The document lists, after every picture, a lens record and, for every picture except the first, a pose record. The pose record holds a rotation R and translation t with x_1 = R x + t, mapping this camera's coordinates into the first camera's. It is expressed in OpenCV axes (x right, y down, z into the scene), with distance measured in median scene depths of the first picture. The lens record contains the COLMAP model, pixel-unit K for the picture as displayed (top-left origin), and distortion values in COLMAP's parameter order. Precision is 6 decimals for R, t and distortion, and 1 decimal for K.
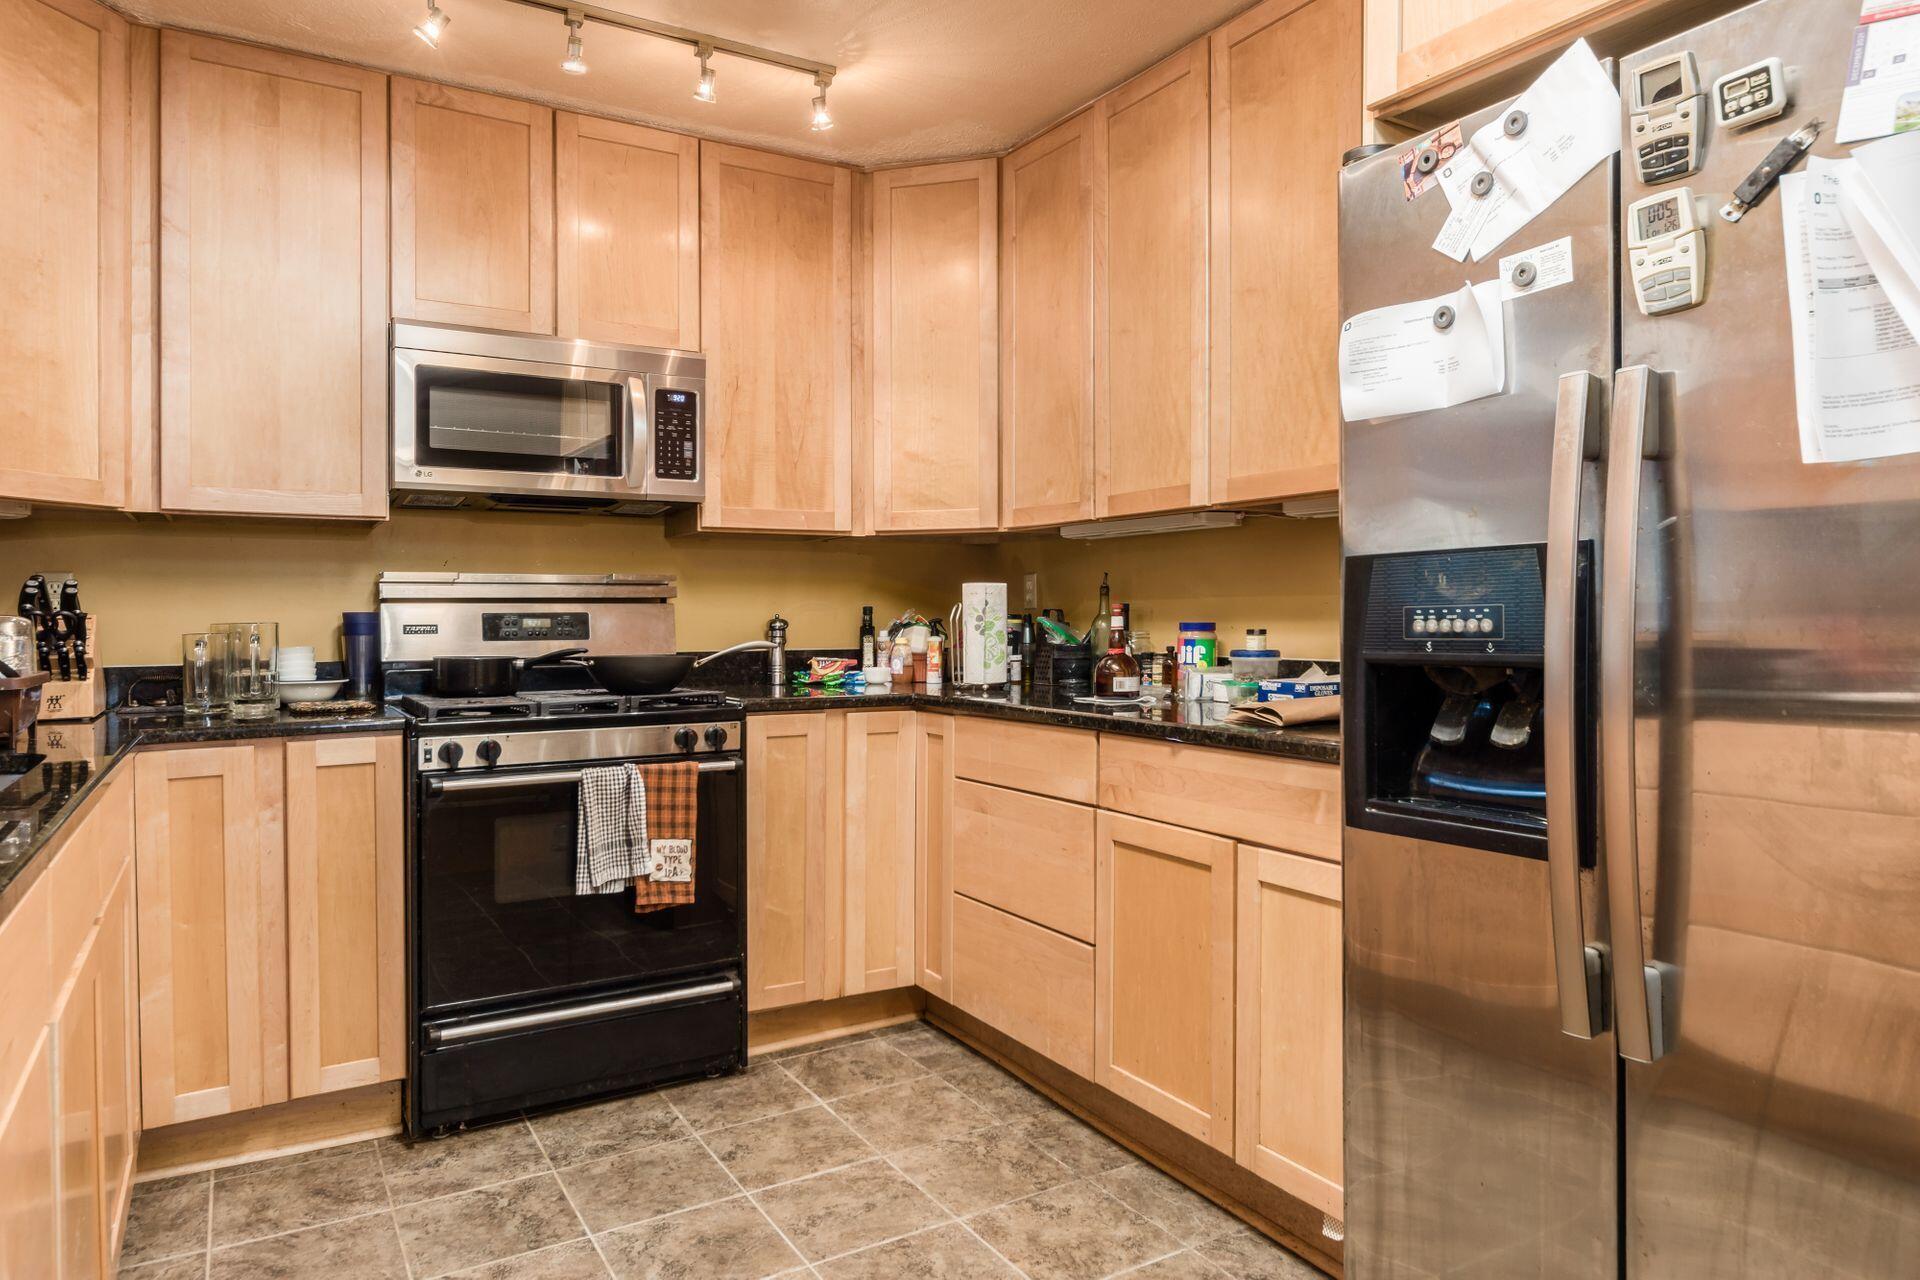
lens RADIAL K [[1189.5, 0, 960.4], [0, 1189.5, 625.7], [0, 0, 1]] dist [-0.005937, -0.002584]
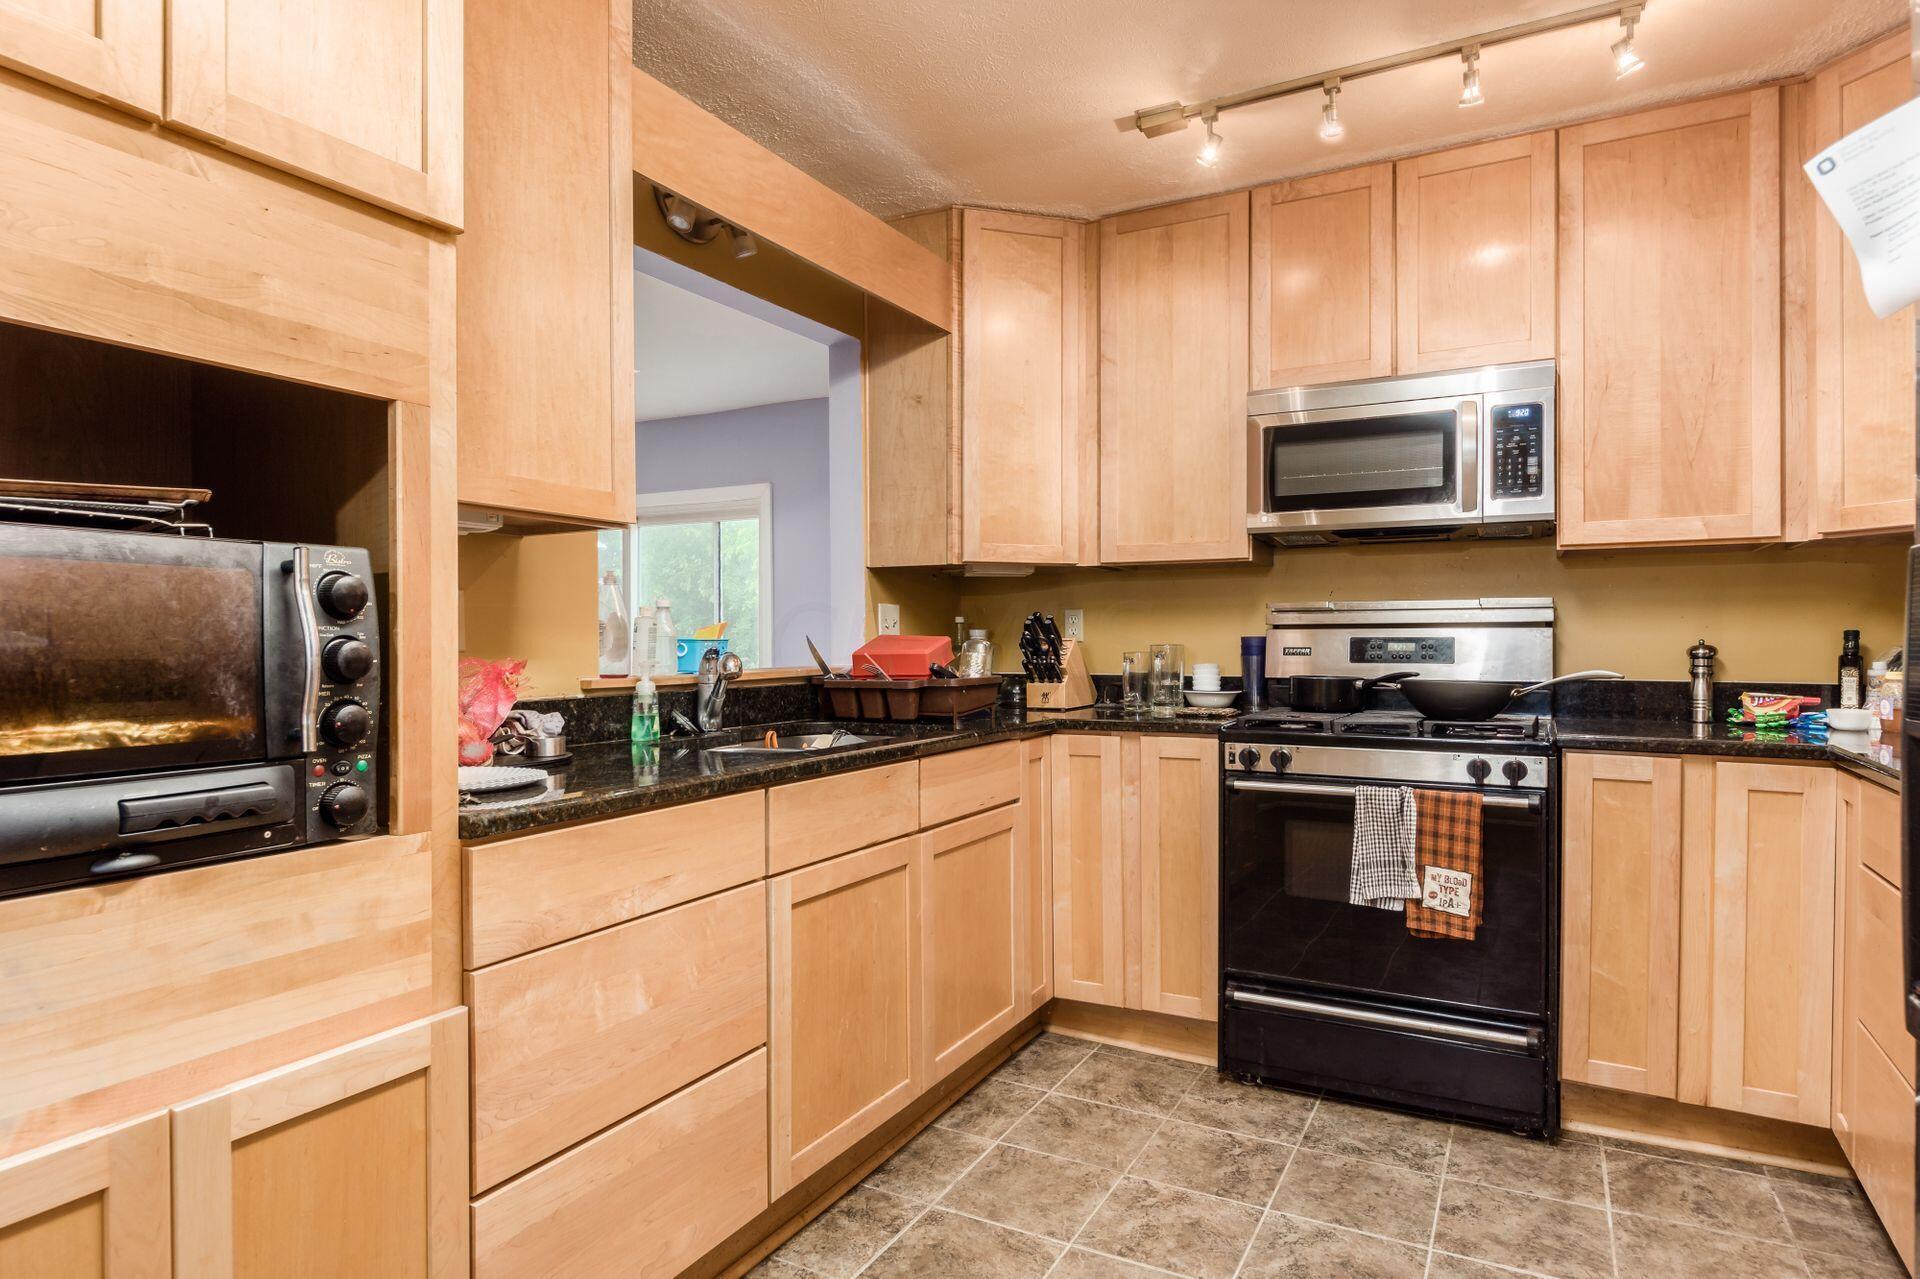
lens RADIAL K [[1076.1, 0, 960.0], [0, 1076.1, 639.5], [0, 0, 1]] dist [0.003142, -0.008254]
pose [[0.502592, 0.005698, -0.864505, 0.320894], [-0.009104, 0.999958, 0.001298, -0.007633], [0.864476, 0.007218, 0.502623, 0.202818]]
